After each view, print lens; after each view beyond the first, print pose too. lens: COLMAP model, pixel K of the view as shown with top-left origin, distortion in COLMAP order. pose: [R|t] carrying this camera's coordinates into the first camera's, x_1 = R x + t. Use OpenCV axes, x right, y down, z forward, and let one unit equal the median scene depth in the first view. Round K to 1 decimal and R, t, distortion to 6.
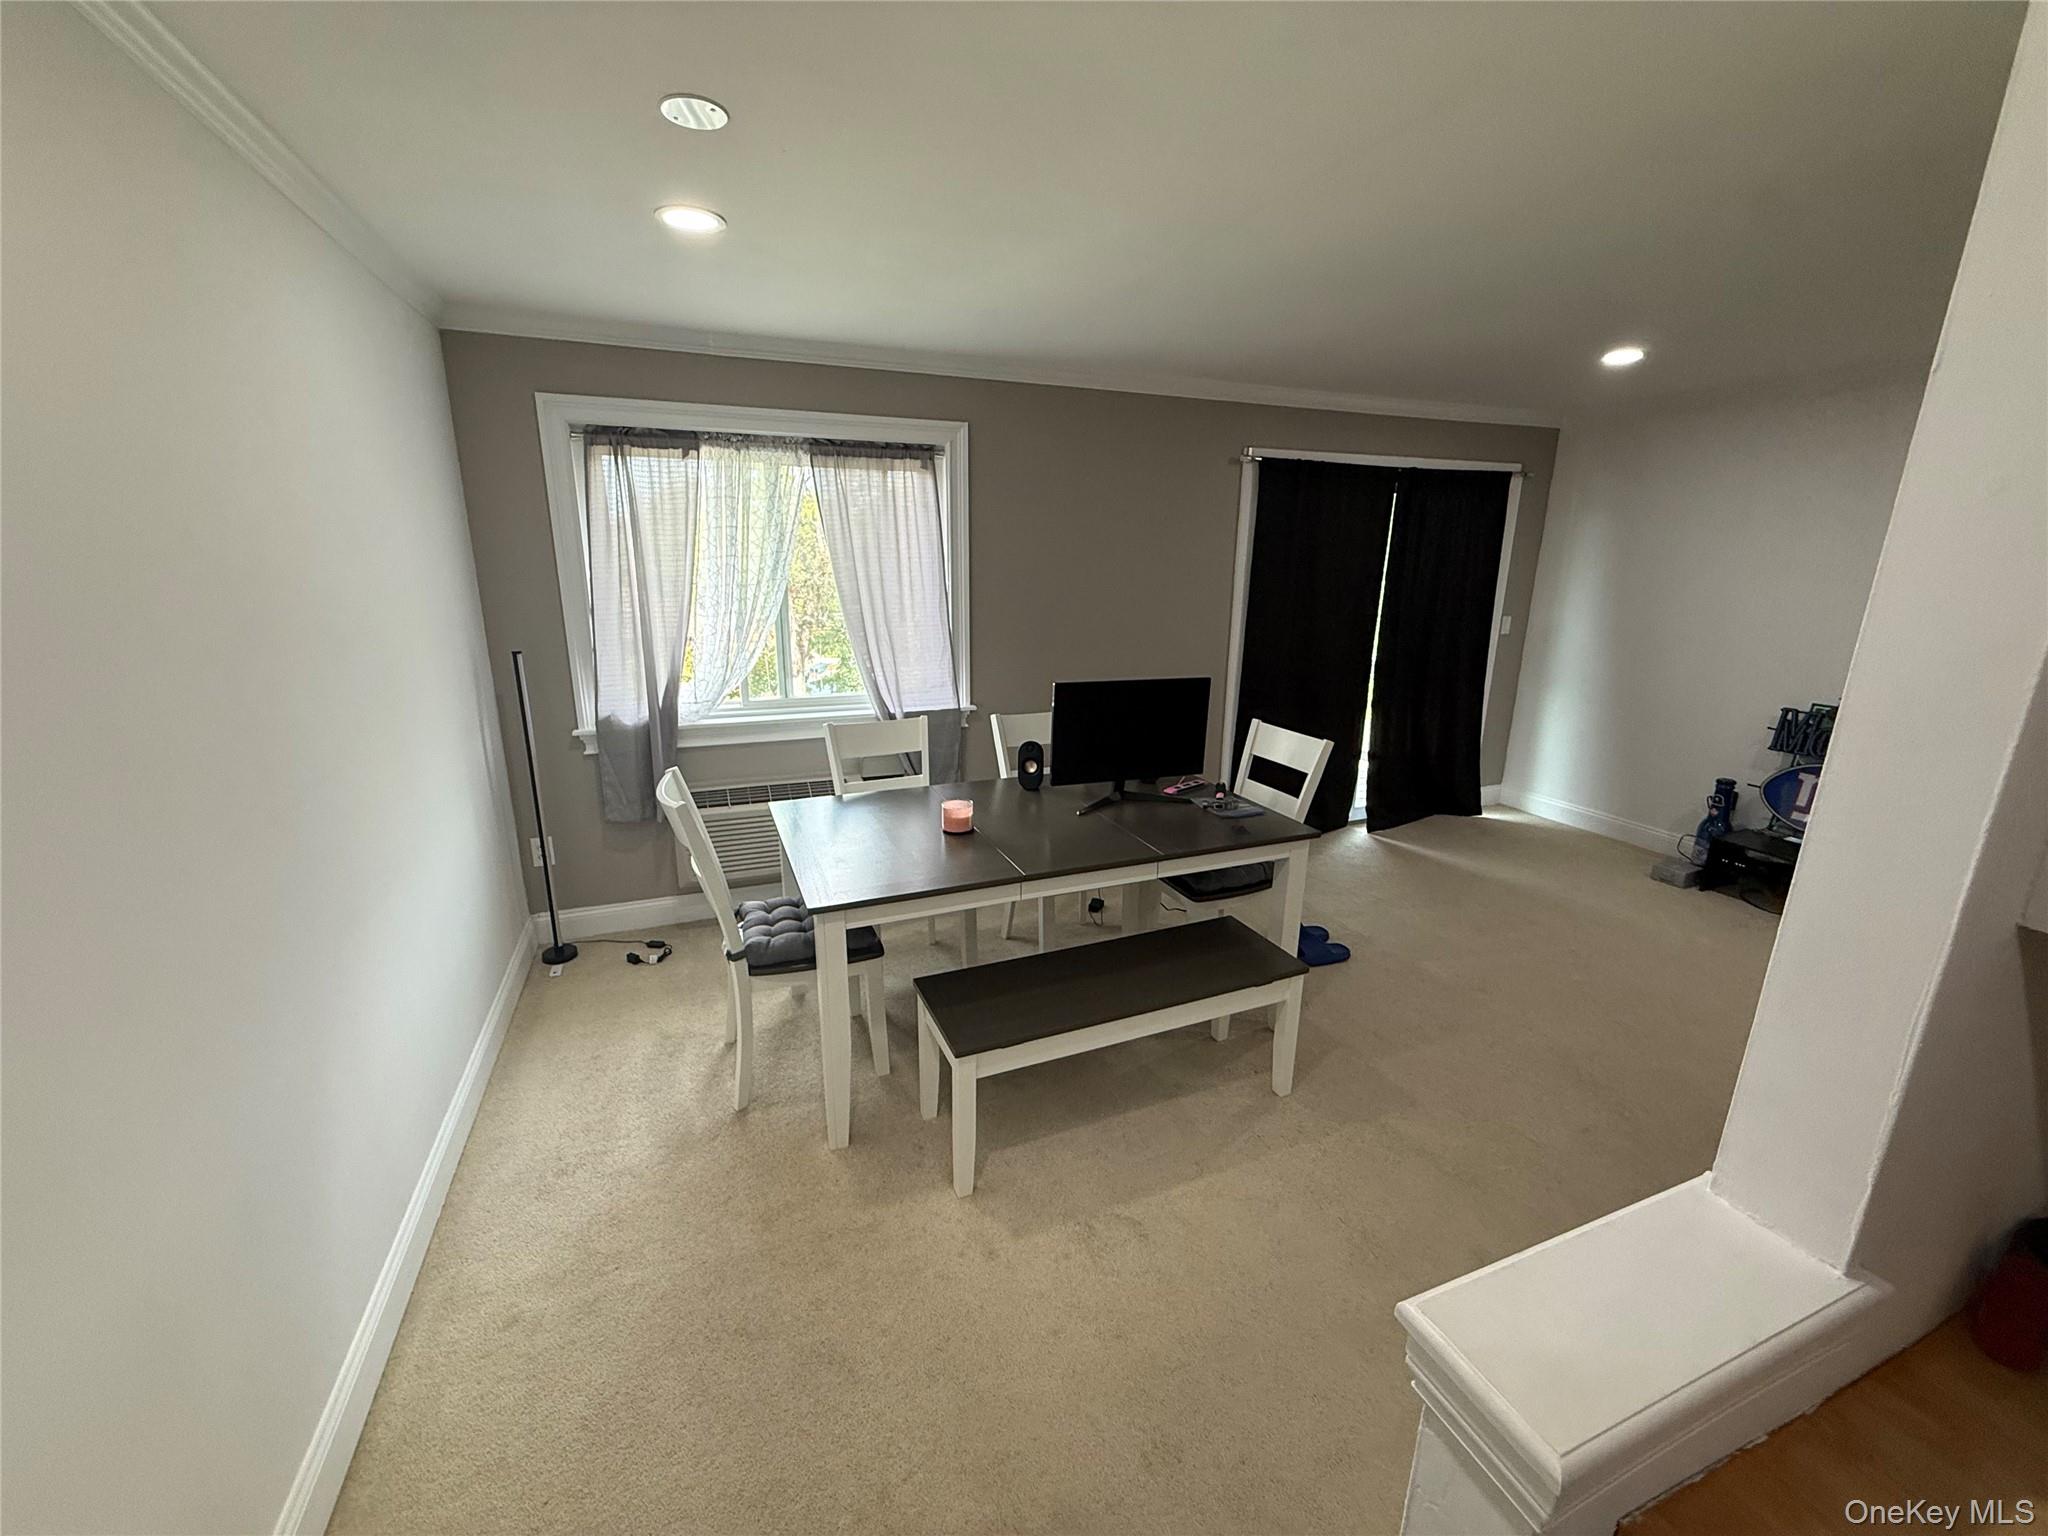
lens RADIAL K [[818.5, 0, 1024.0], [0, 818.5, 768.0], [0, 0, 1]] dist [-0.001100, -0.000107]
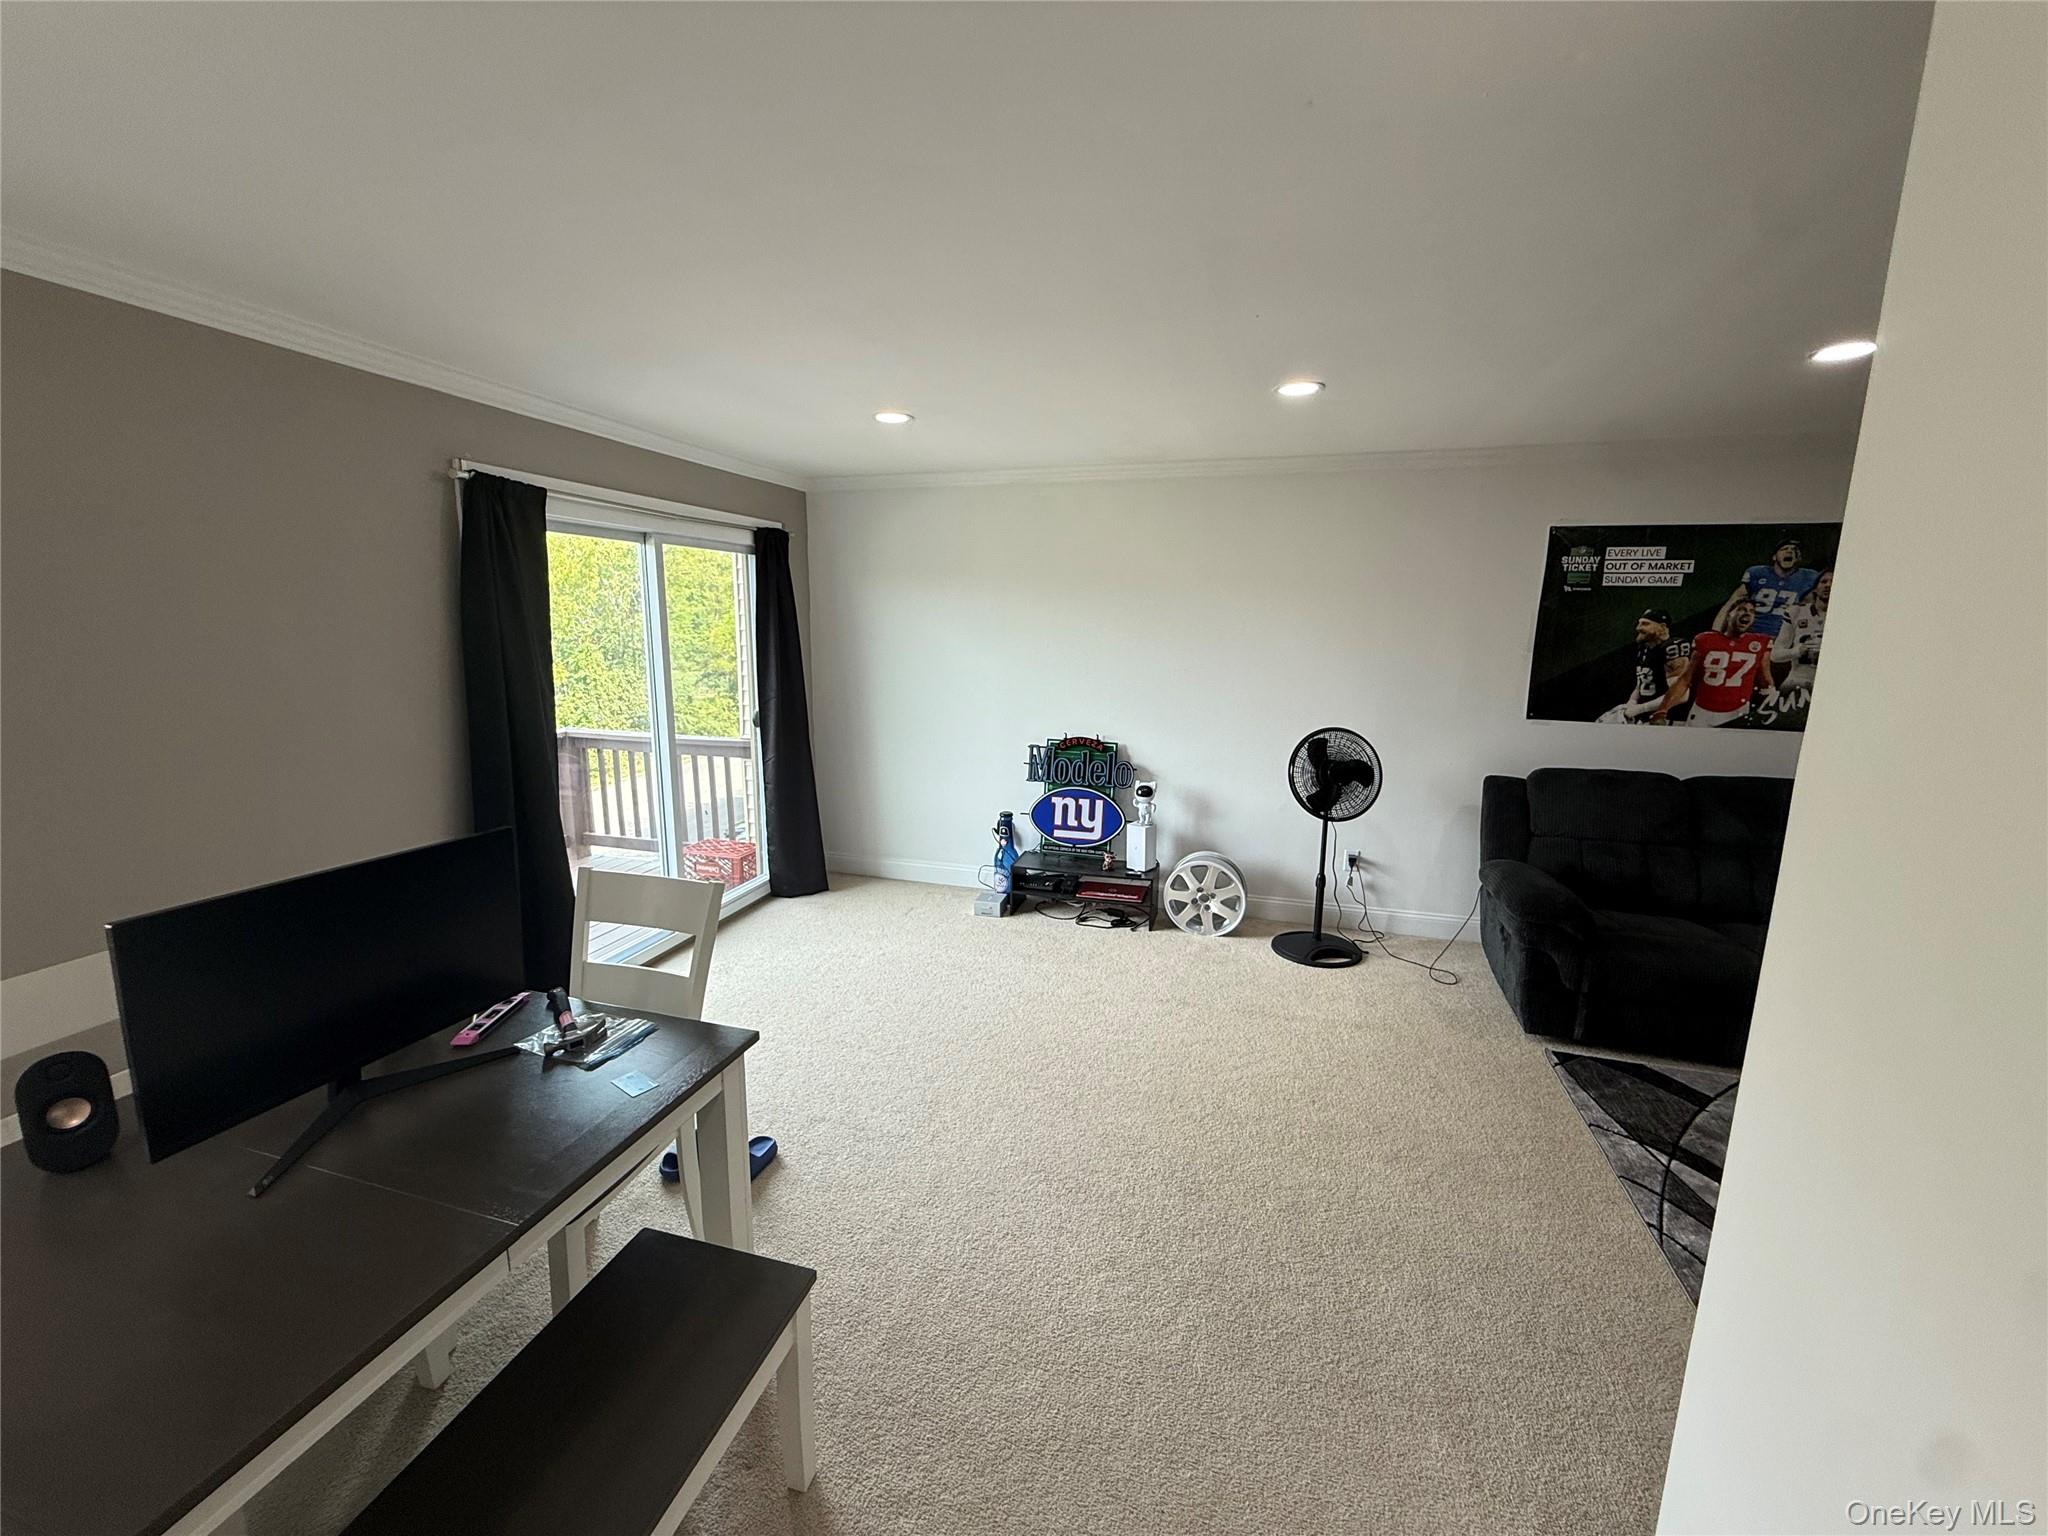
lens RADIAL K [[818.5, 0, 1024.0], [0, 818.5, 768.0], [0, 0, 1]] dist [-0.001100, -0.000107]
pose [[0.629040, -0.139020, 0.764841, 0.016880], [0.193408, 0.980930, 0.019229, -0.066812], [-0.752929, 0.135831, 0.643932, 0.256718]]
